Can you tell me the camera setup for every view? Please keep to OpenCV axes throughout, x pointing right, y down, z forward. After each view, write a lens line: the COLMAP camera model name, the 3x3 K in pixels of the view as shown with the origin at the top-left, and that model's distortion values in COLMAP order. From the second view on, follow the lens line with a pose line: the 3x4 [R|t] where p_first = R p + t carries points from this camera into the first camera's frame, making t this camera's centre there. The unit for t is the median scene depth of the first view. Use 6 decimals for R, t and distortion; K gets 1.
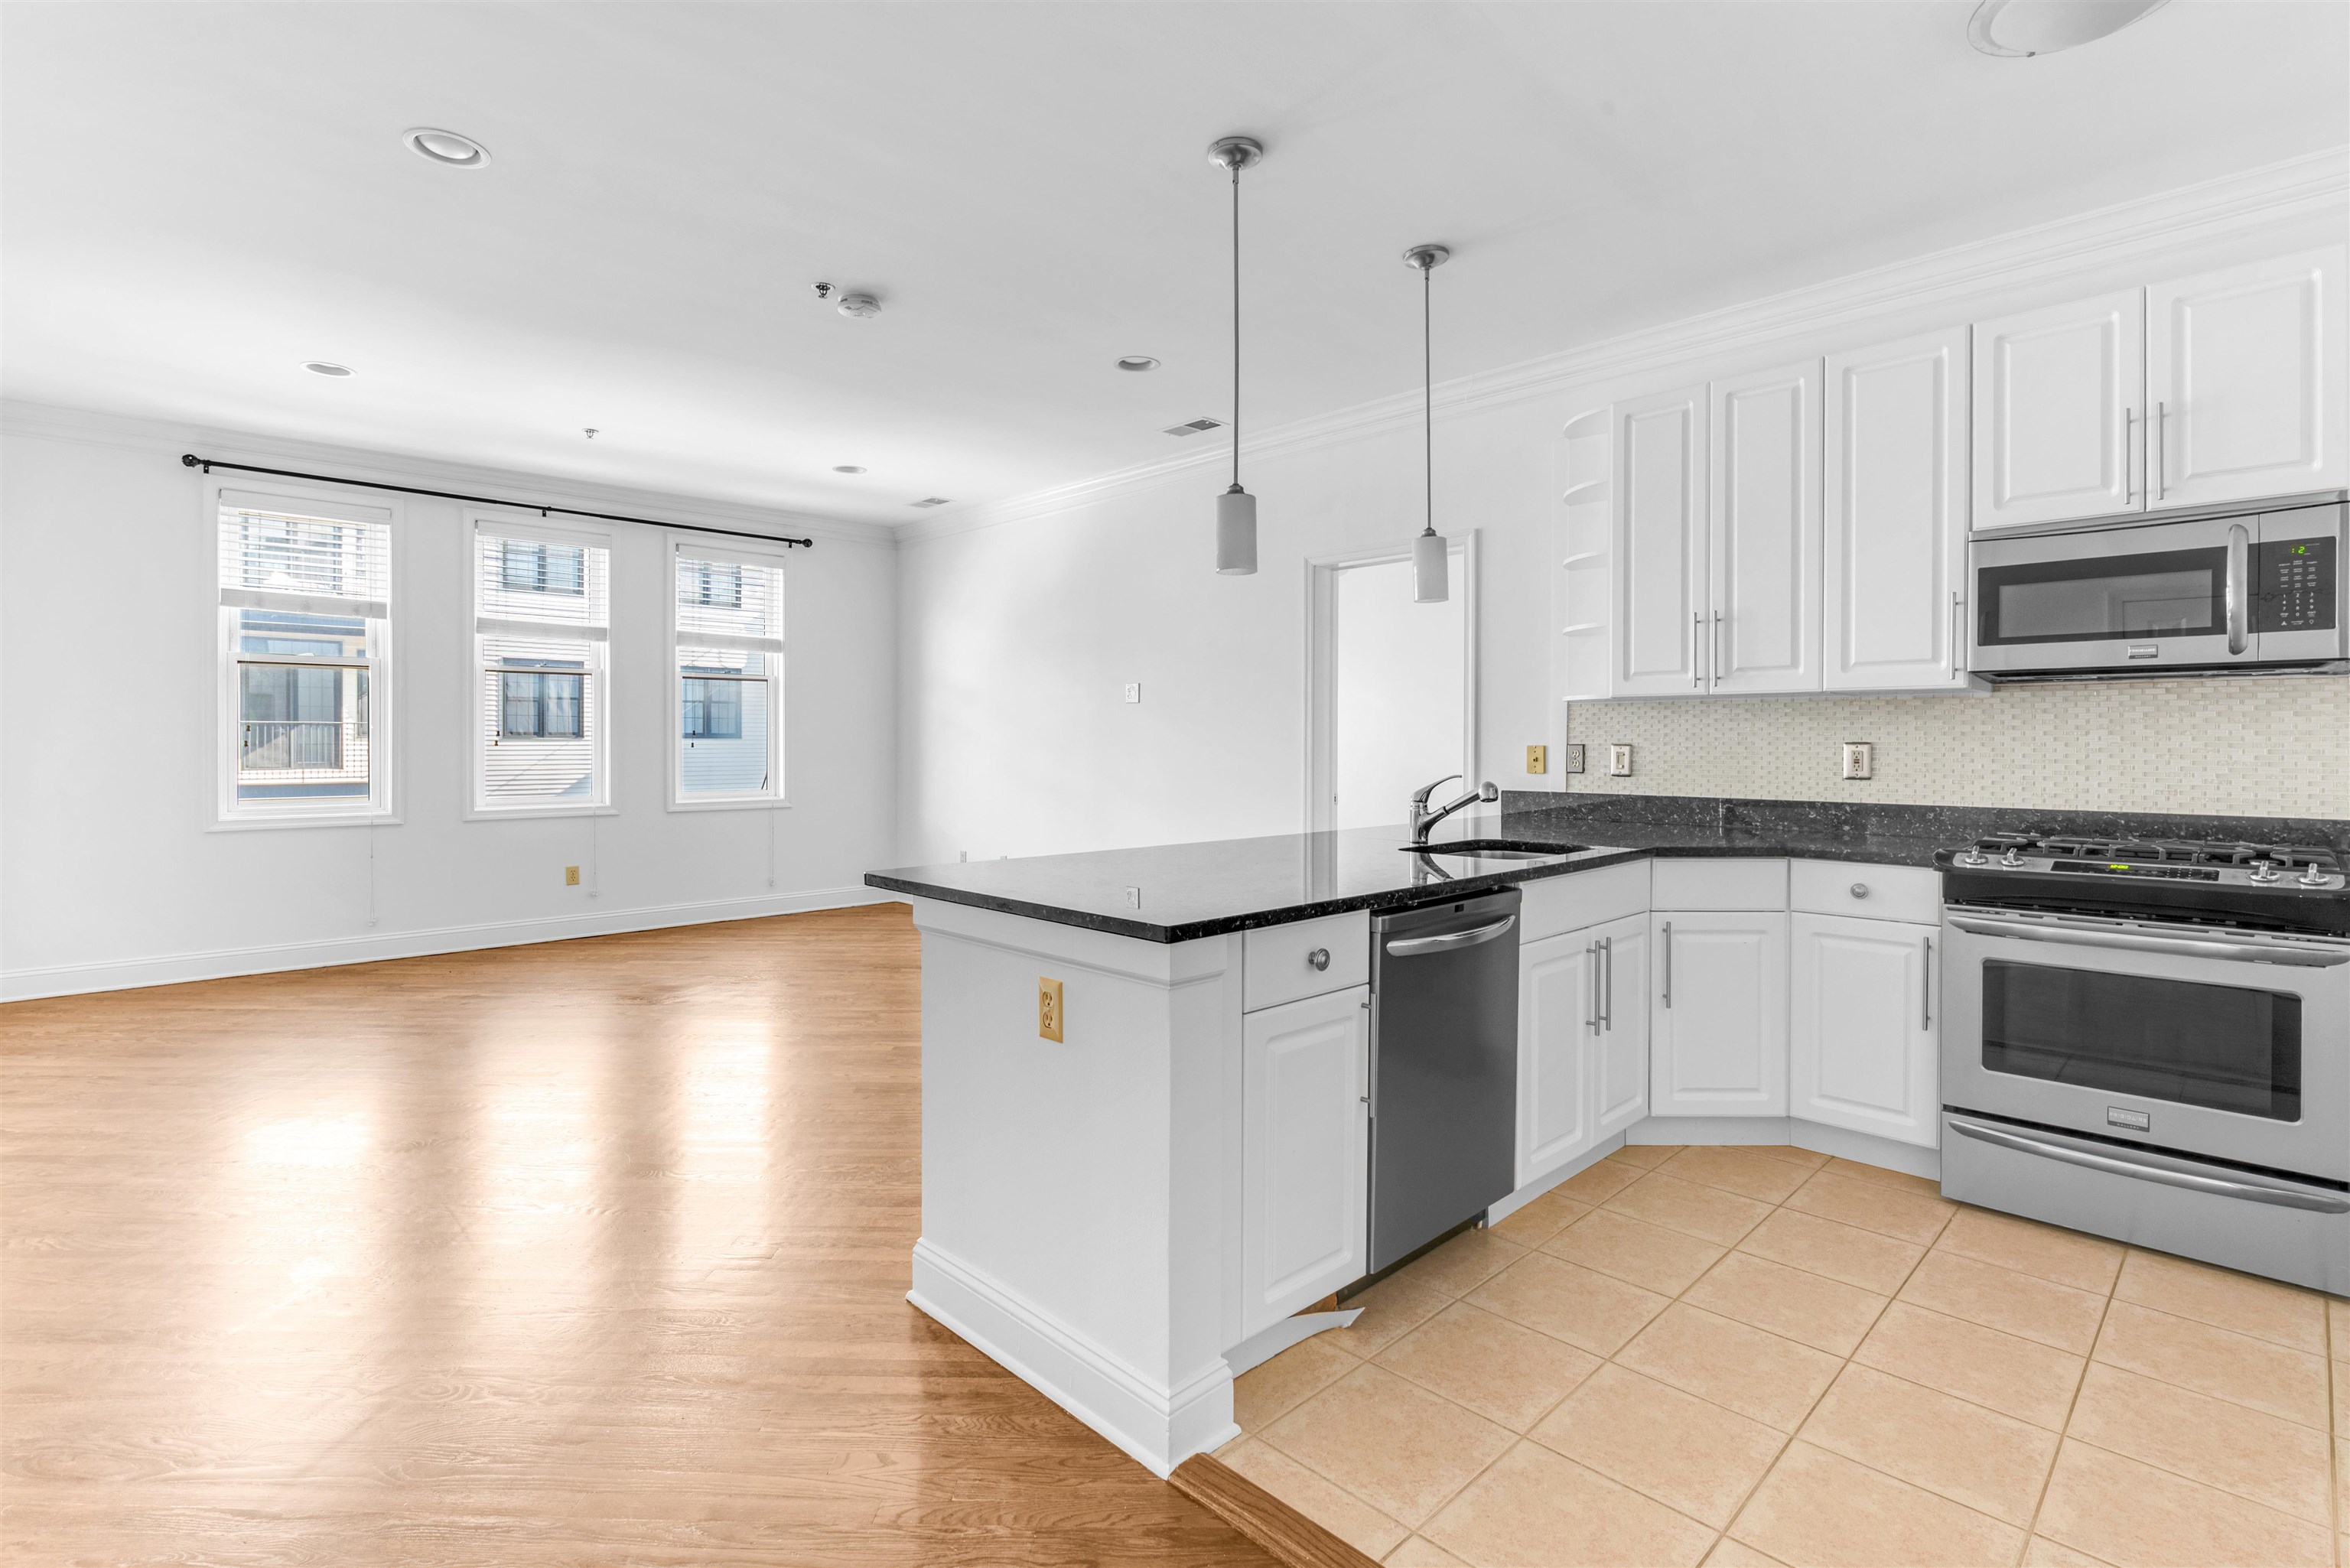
lens RADIAL K [[1079.4, 0, 1175.0], [0, 1079.4, 753.0], [0, 0, 1]] dist [-0.000467, -0.000041]
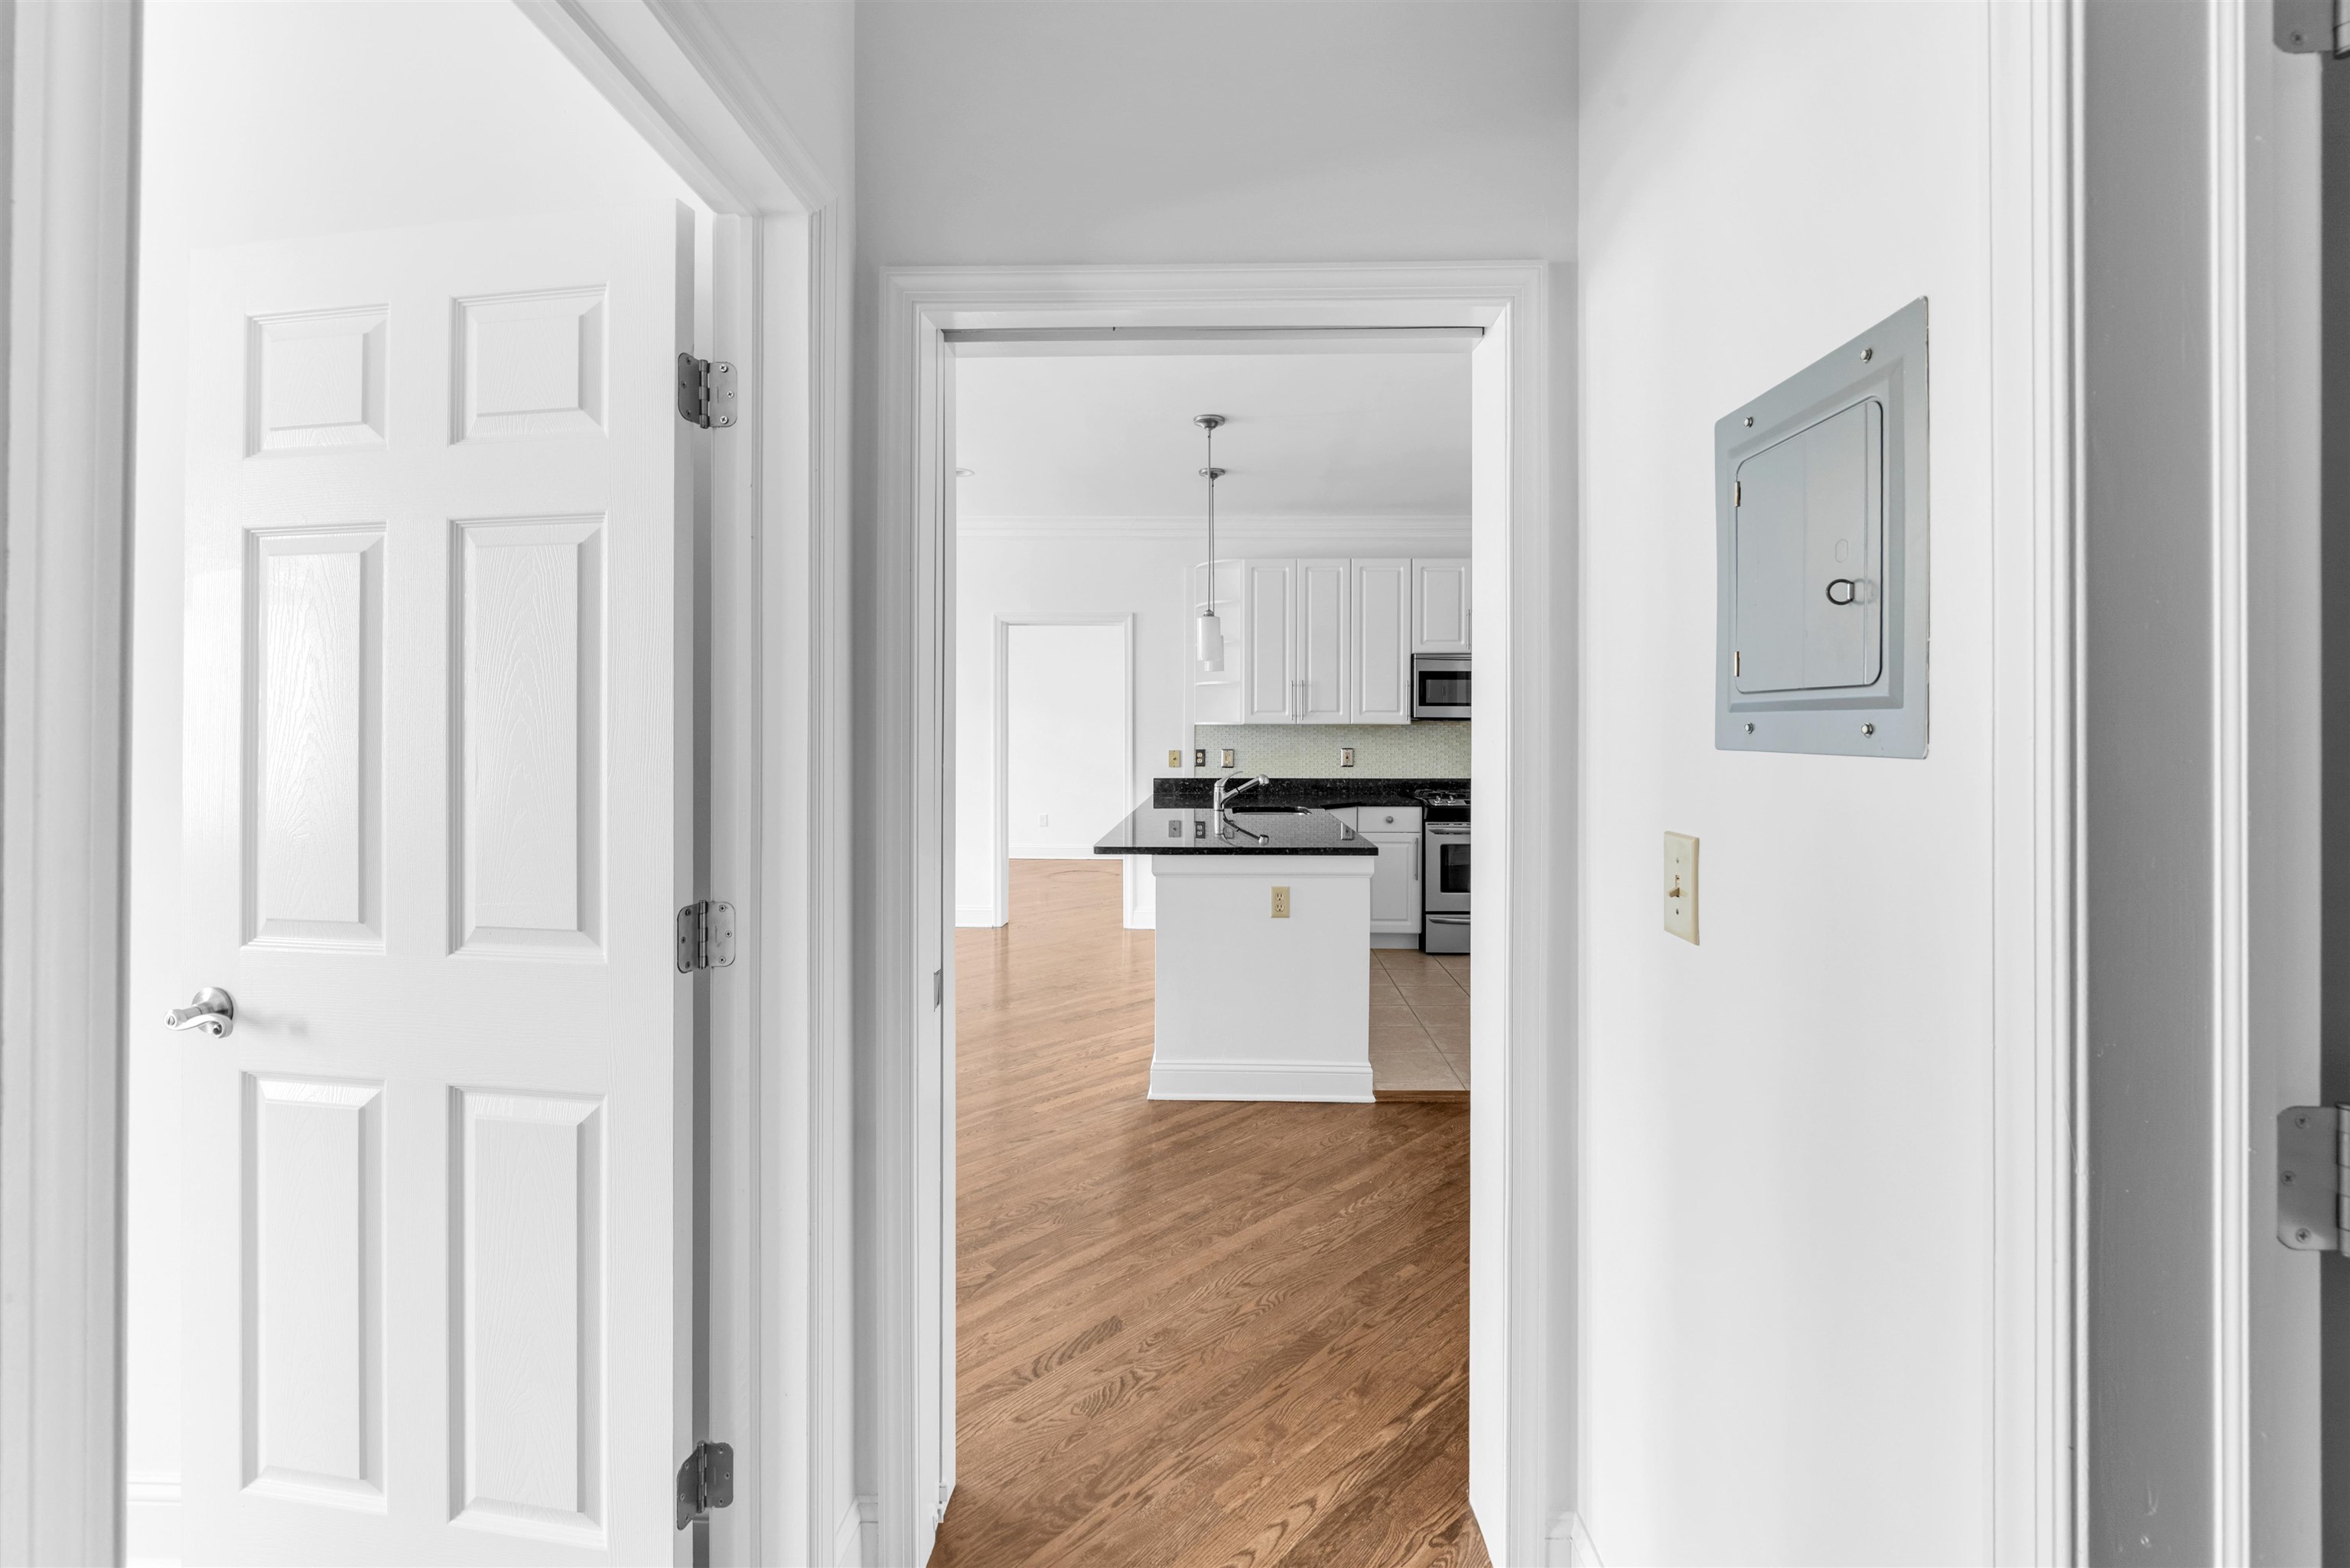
lens RADIAL K [[964.0, 0, 1184.7], [0, 964.0, 735.3], [0, 0, 1]] dist [-0.001289, -0.000021]
pose [[0.710886, -0.003693, 0.703298, -0.964052], [0.006753, 0.999976, -0.001575, -0.037987], [-0.703275, 0.005869, 0.710894, -0.070103]]
